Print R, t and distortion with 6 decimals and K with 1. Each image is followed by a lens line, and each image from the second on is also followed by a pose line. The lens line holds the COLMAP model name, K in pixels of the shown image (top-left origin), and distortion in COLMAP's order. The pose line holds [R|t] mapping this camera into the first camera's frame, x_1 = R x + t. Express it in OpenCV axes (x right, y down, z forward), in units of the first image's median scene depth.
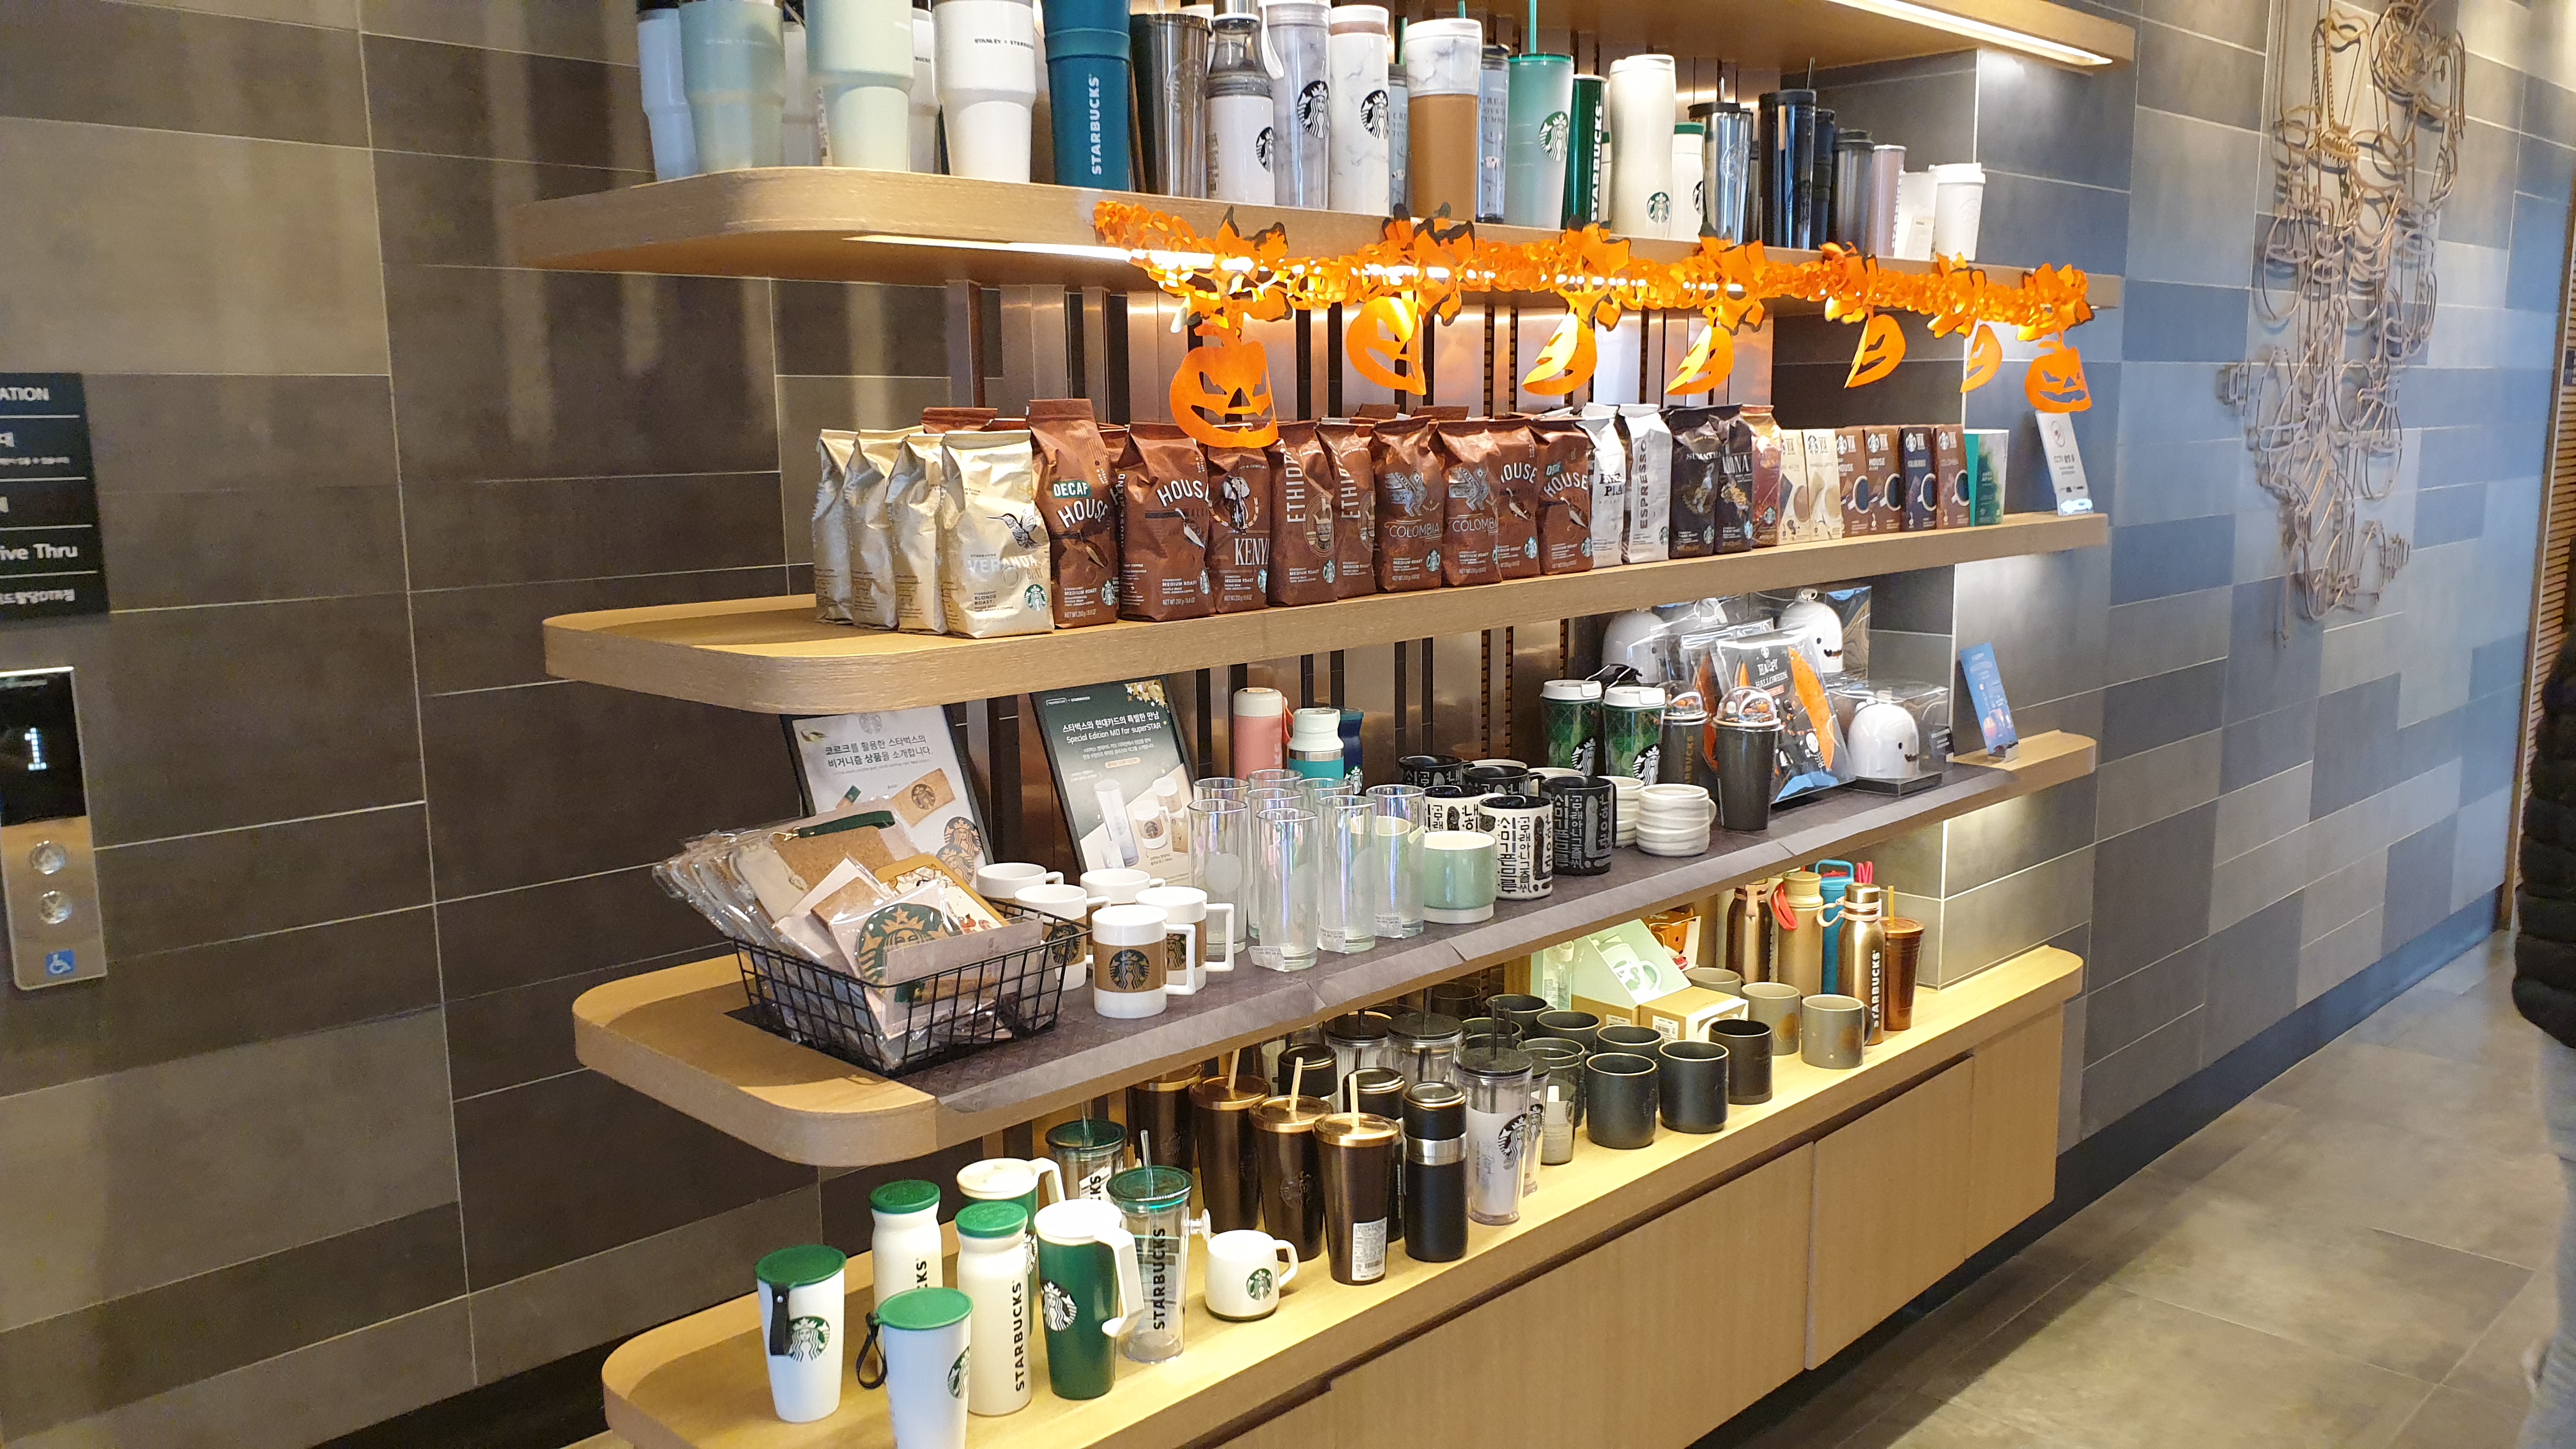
lens RADIAL K [[2013.1, 0, 1308.7], [0, 2013.1, 721.7], [0, 0, 1]] dist [-0.003084, 0.035551]
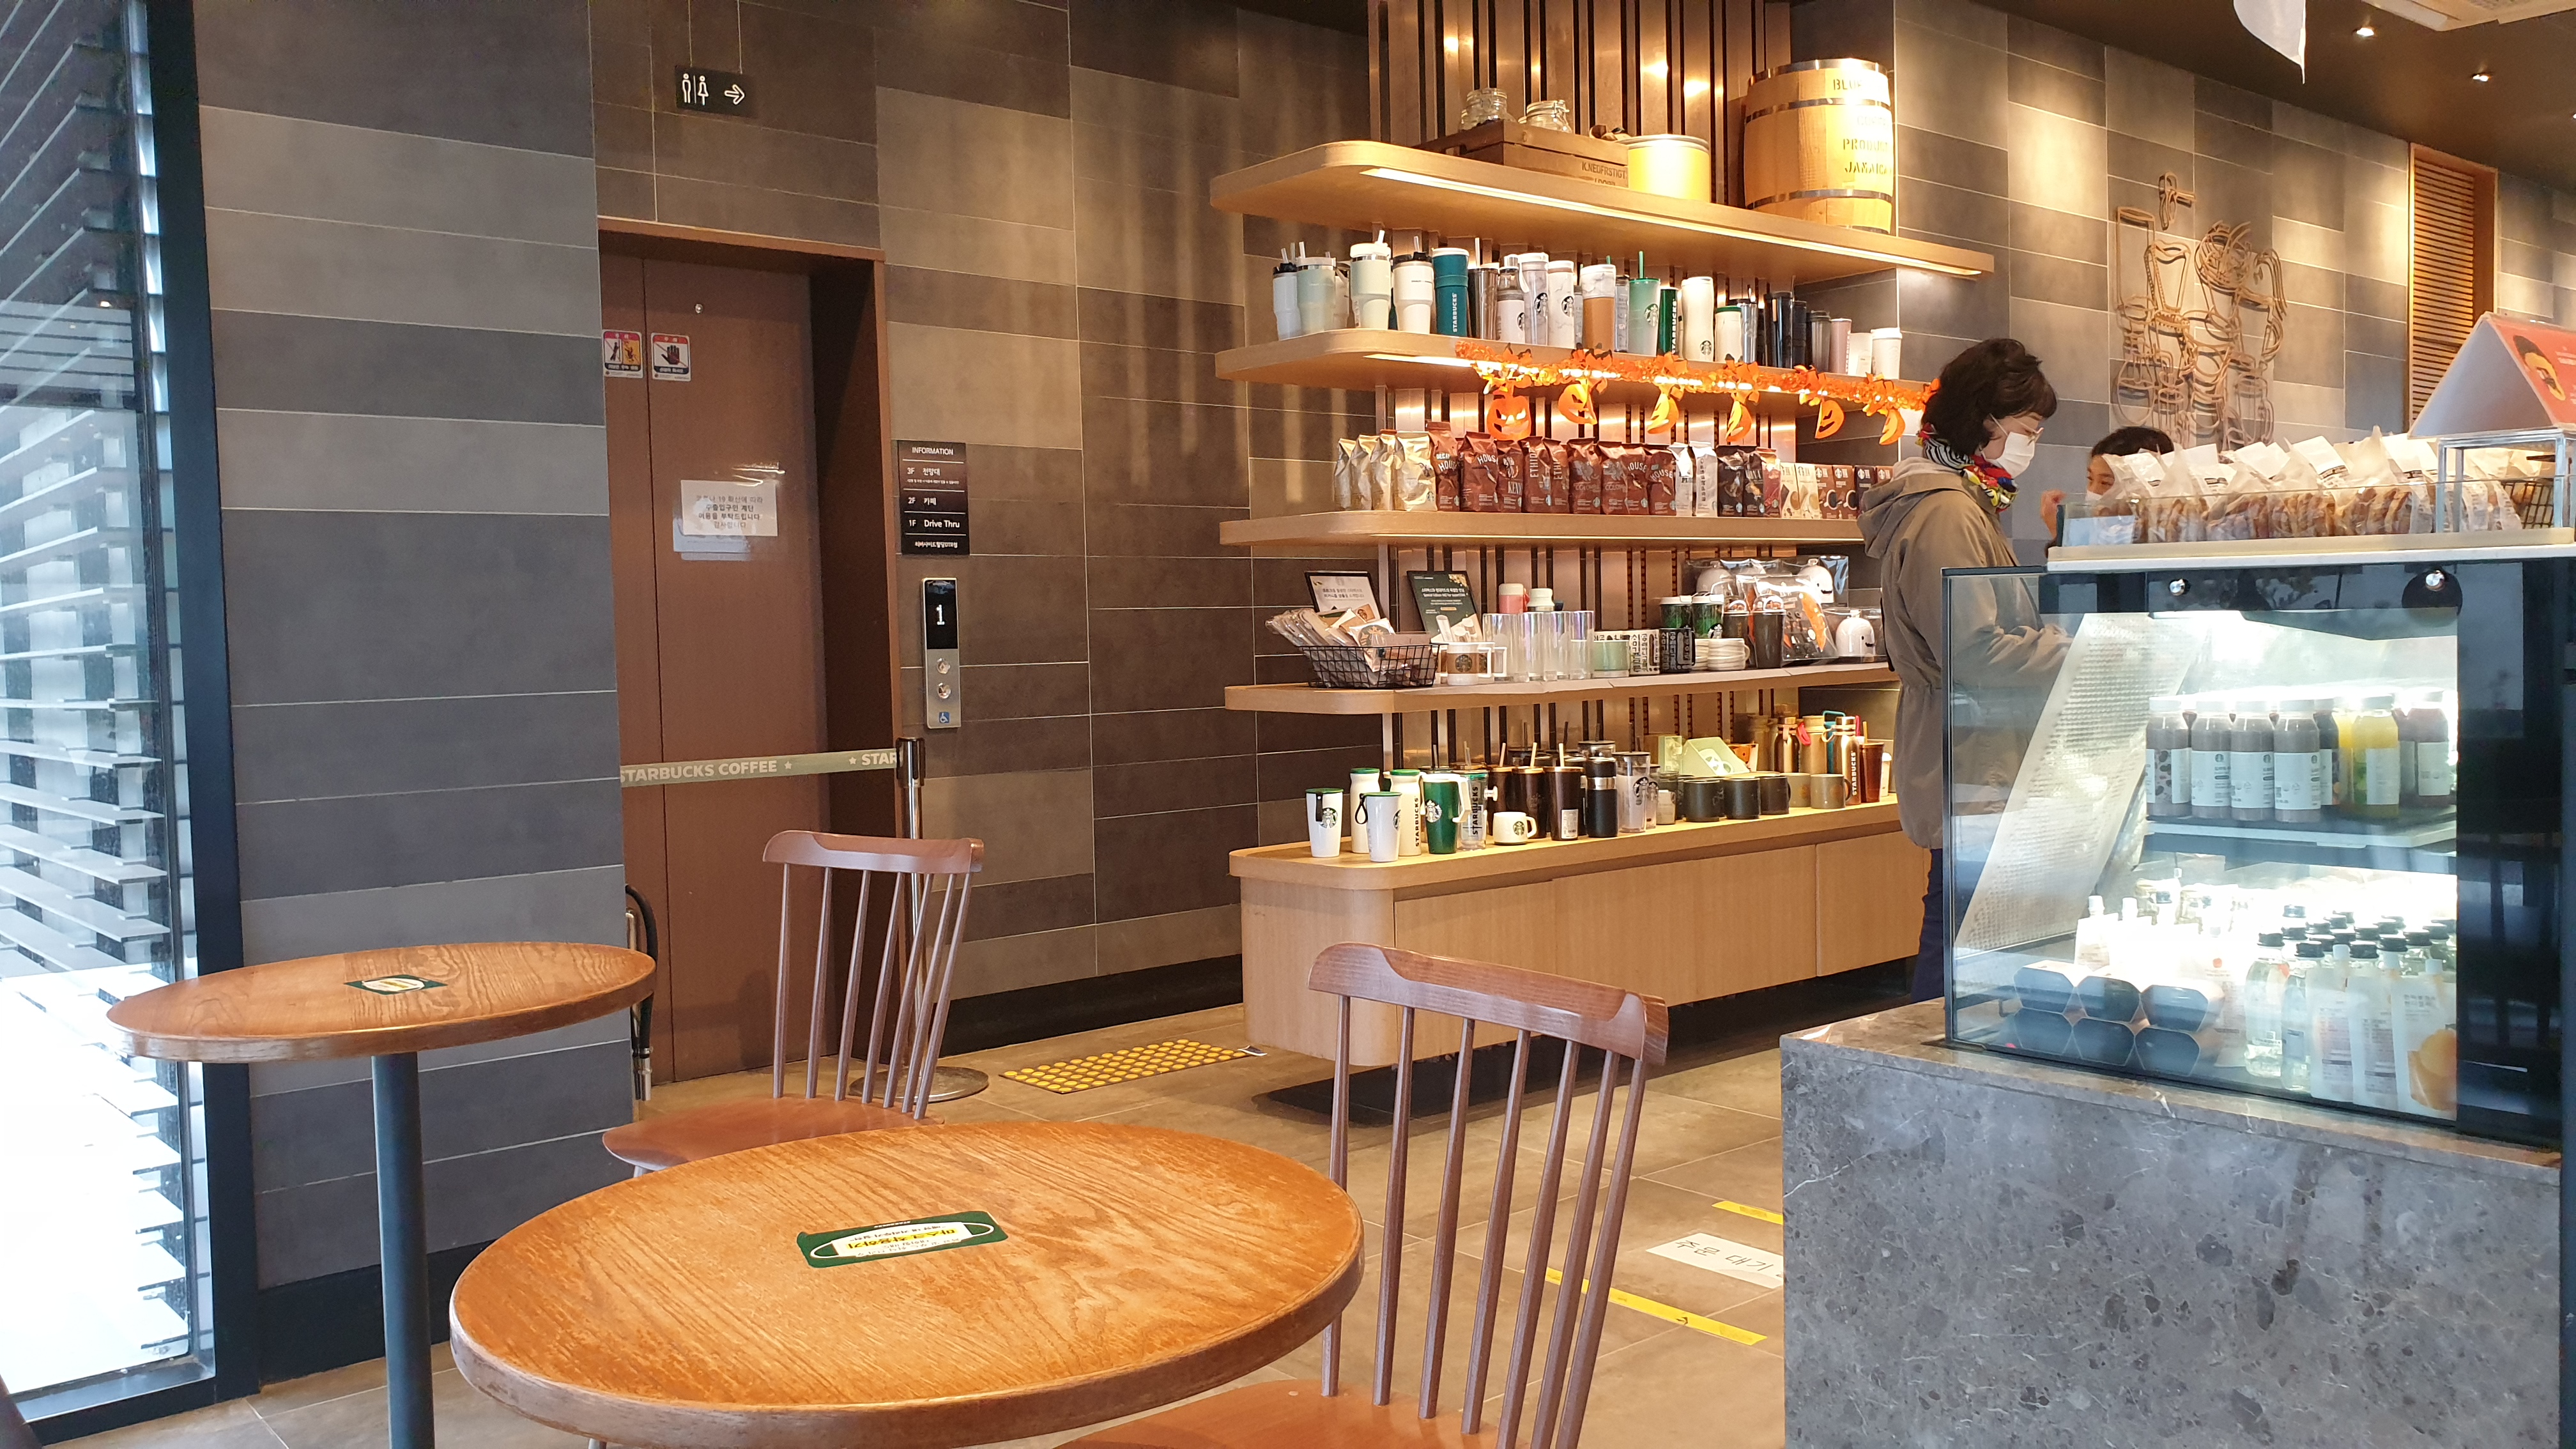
lens RADIAL K [[2013.1, 0, 1278.7], [0, 2013.1, 709.8], [0, 0, 1]] dist [-0.003084, 0.035551]
pose [[0.992663, -0.003844, -0.120849, -0.015414], [-0.009938, 0.993518, -0.113236, 0.333145], [0.120501, 0.113606, 0.986191, -0.996171]]
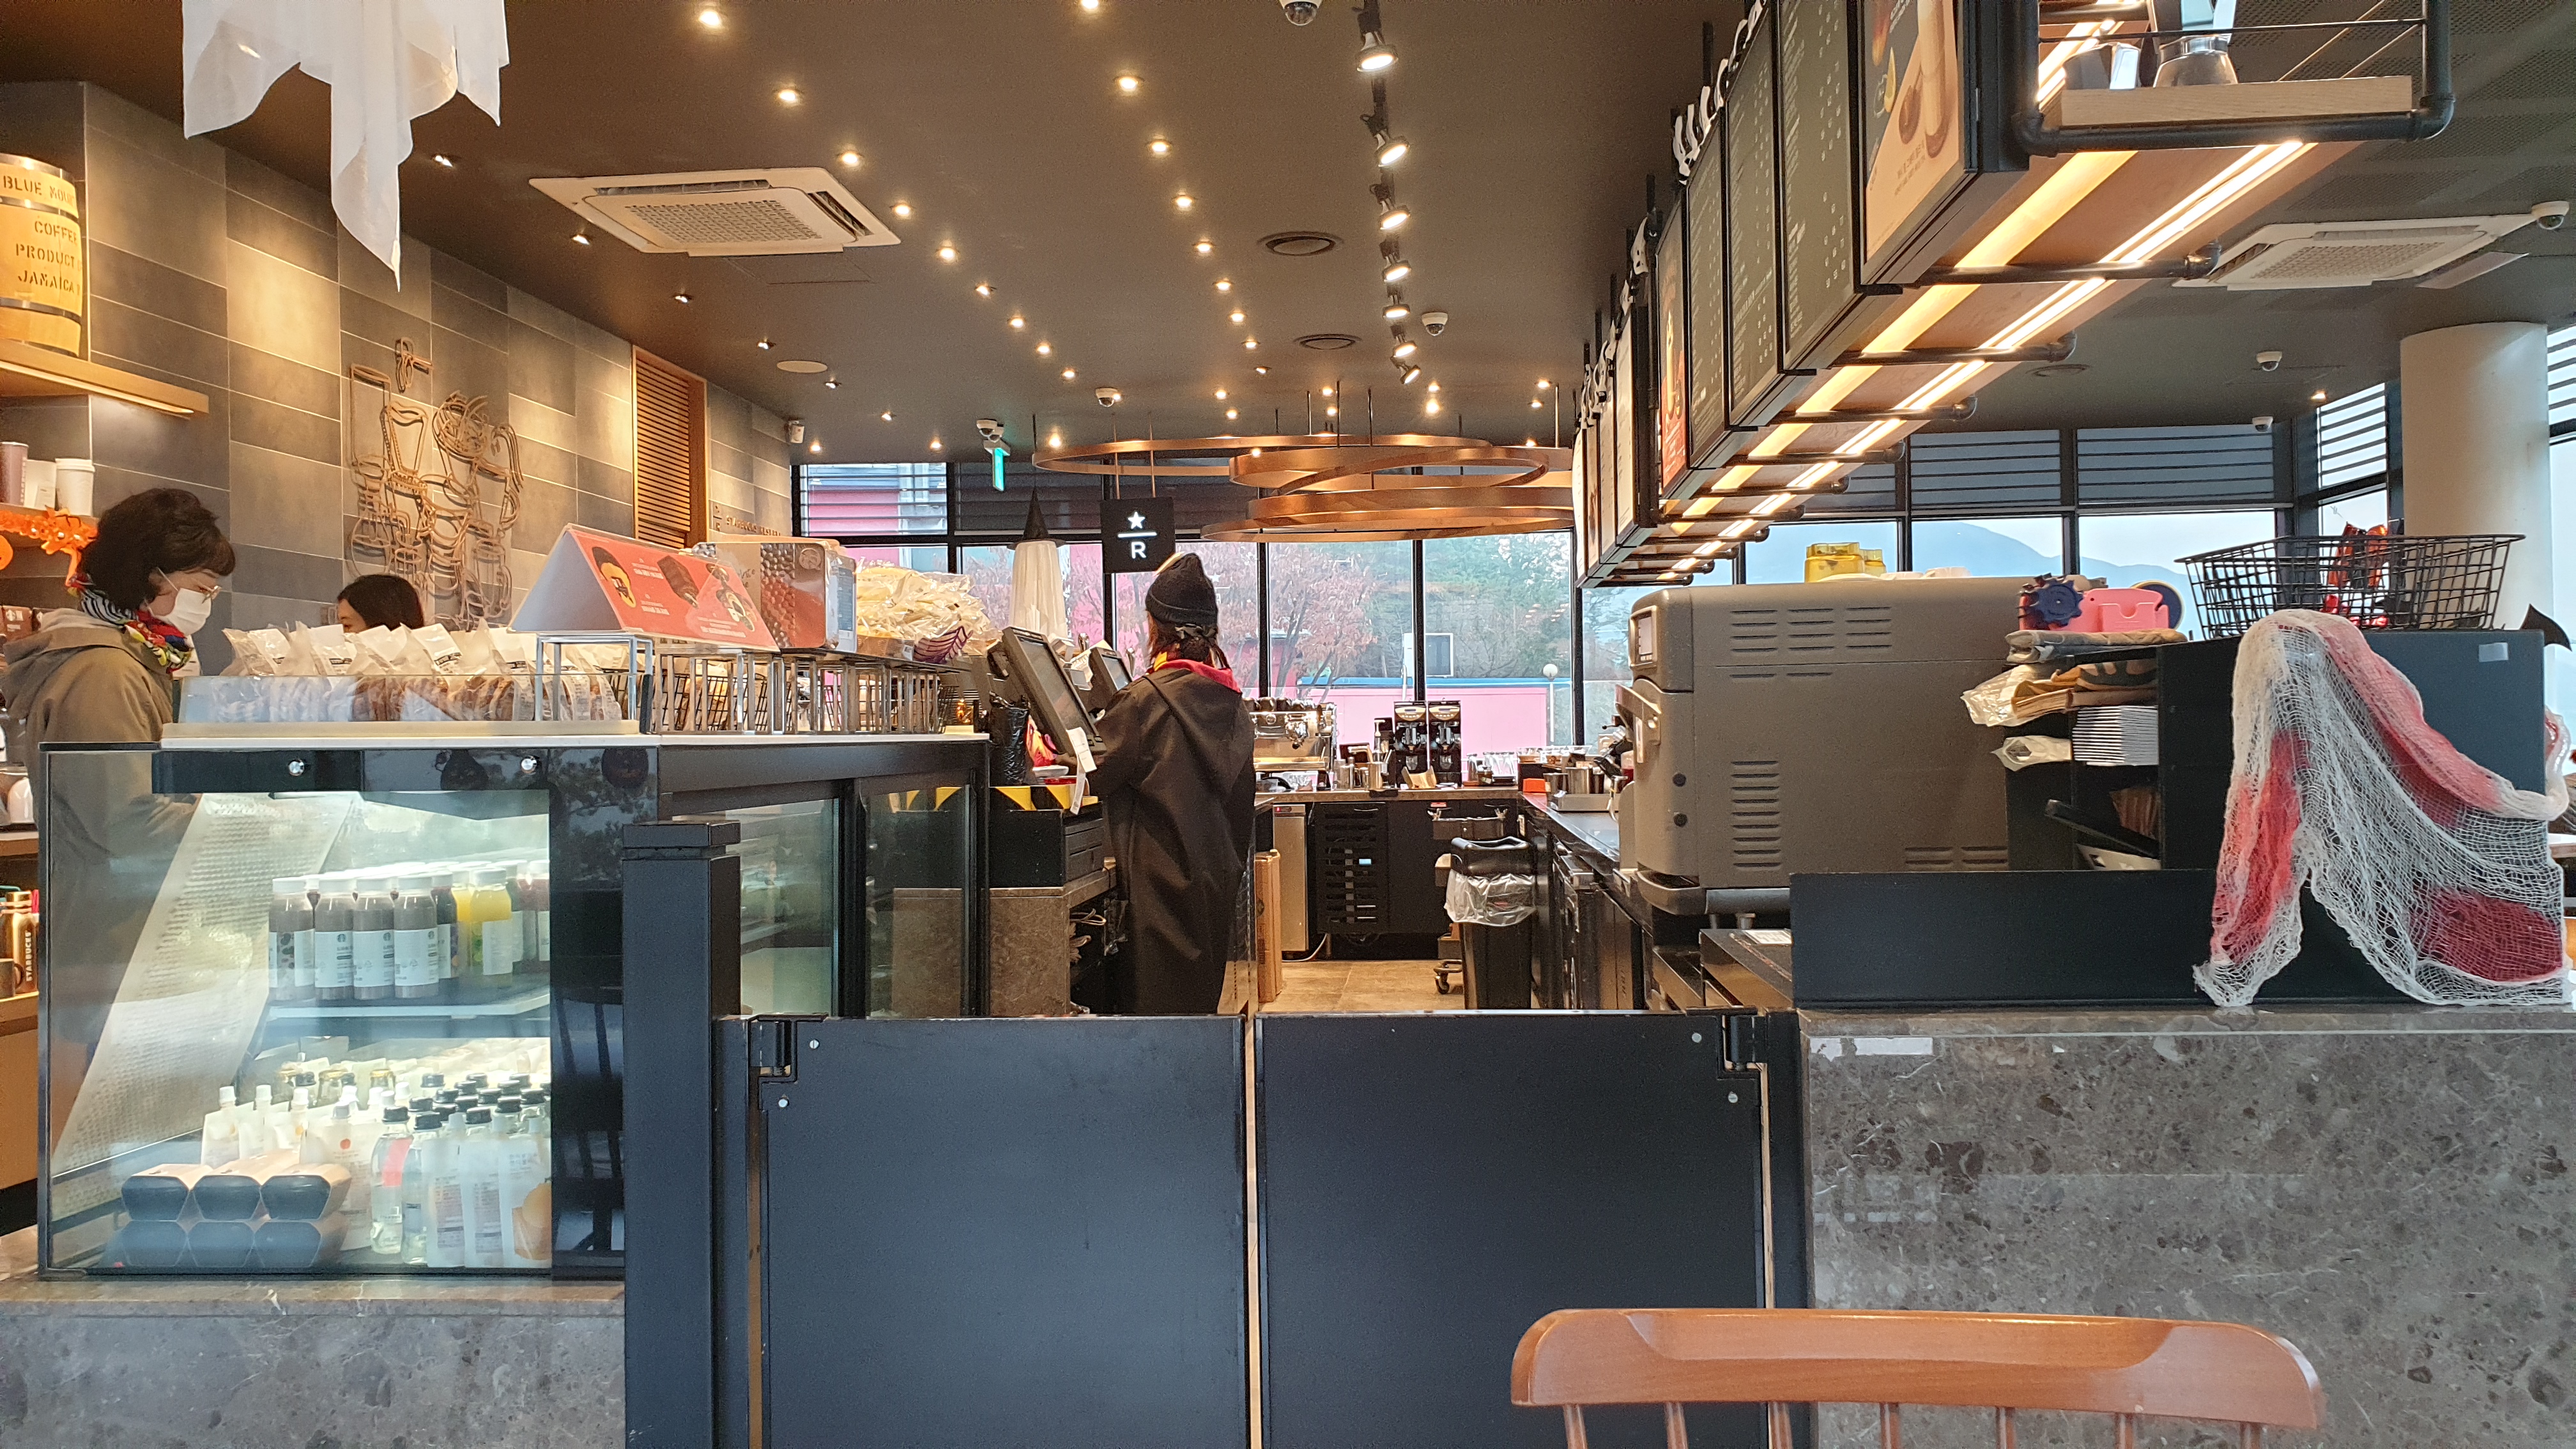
lens RADIAL K [[2013.1, 0, 1297.9], [0, 2013.1, 710.4], [0, 0, 1]] dist [-0.003084, 0.035551]
pose [[0.776583, 0.010377, 0.629930, 0.059457], [0.103509, 0.984176, -0.143820, 0.321690], [-0.621454, 0.176892, 0.763220, -1.026918]]
